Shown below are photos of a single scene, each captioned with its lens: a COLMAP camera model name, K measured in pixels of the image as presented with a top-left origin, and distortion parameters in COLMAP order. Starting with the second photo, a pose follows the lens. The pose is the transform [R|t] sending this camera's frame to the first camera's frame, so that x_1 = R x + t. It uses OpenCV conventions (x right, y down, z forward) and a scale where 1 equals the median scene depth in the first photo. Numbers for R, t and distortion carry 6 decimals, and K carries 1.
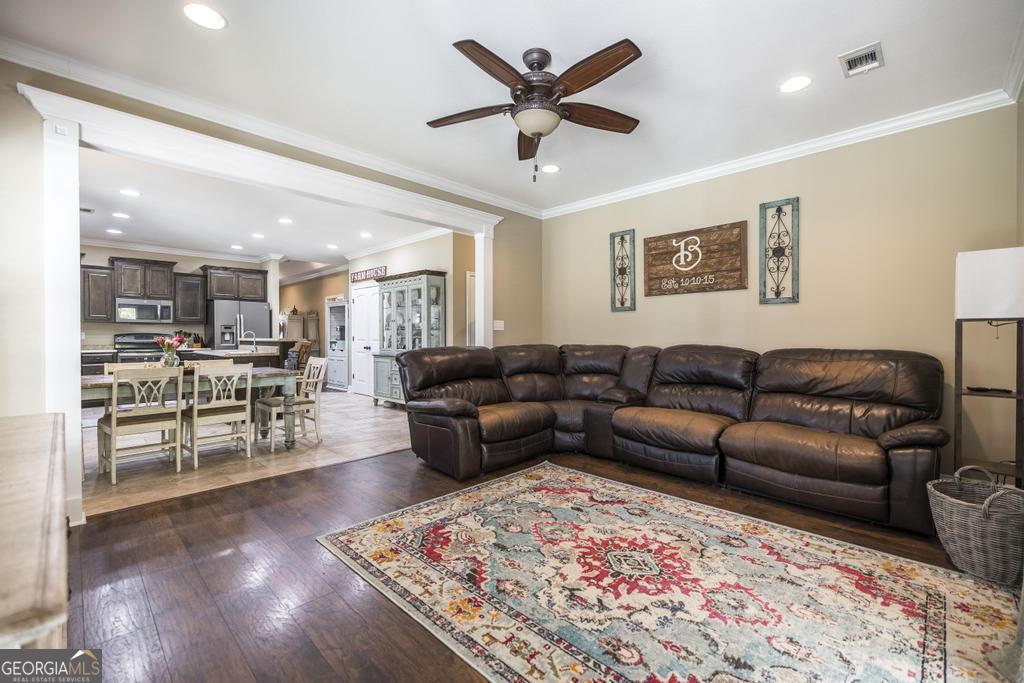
lens RADIAL K [[435.6, 0, 518.6], [0, 435.6, 338.1], [0, 0, 1]] dist [0.004426, 0.000443]
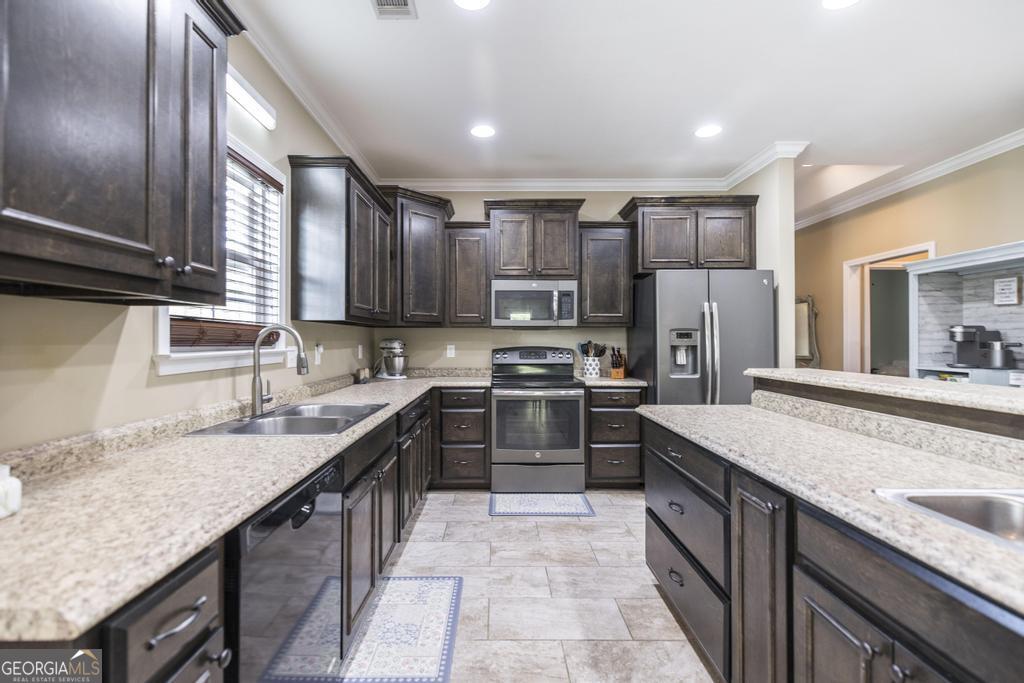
lens RADIAL K [[435.6, 0, 507.1], [0, 435.6, 339.1], [0, 0, 1]] dist [0.004426, 0.000443]
pose [[0.694389, -0.001275, -0.719599, -0.496223], [-0.004505, 0.999971, -0.006120, -0.016792], [0.719586, 0.007491, 0.694363, 0.606852]]
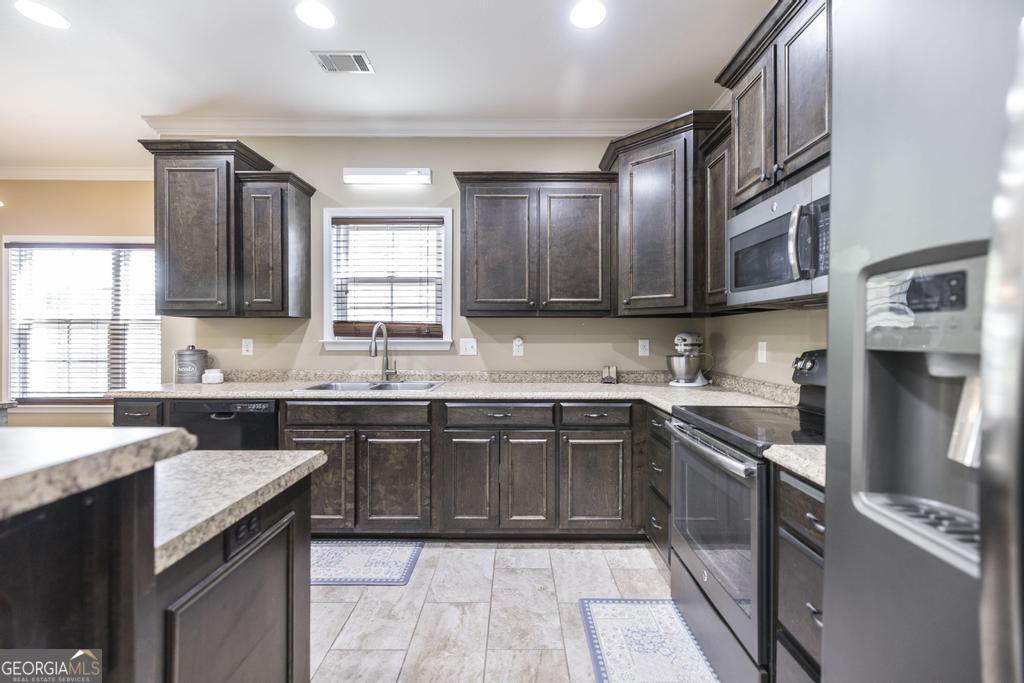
lens RADIAL K [[435.6, 0, 511.2], [0, 435.6, 334.5], [0, 0, 1]] dist [0.004426, 0.000443]
pose [[-0.714673, -0.000706, -0.699458, -0.585520], [-0.005941, 0.999970, 0.005062, -0.018820], [0.699433, 0.007773, -0.714655, 1.048718]]
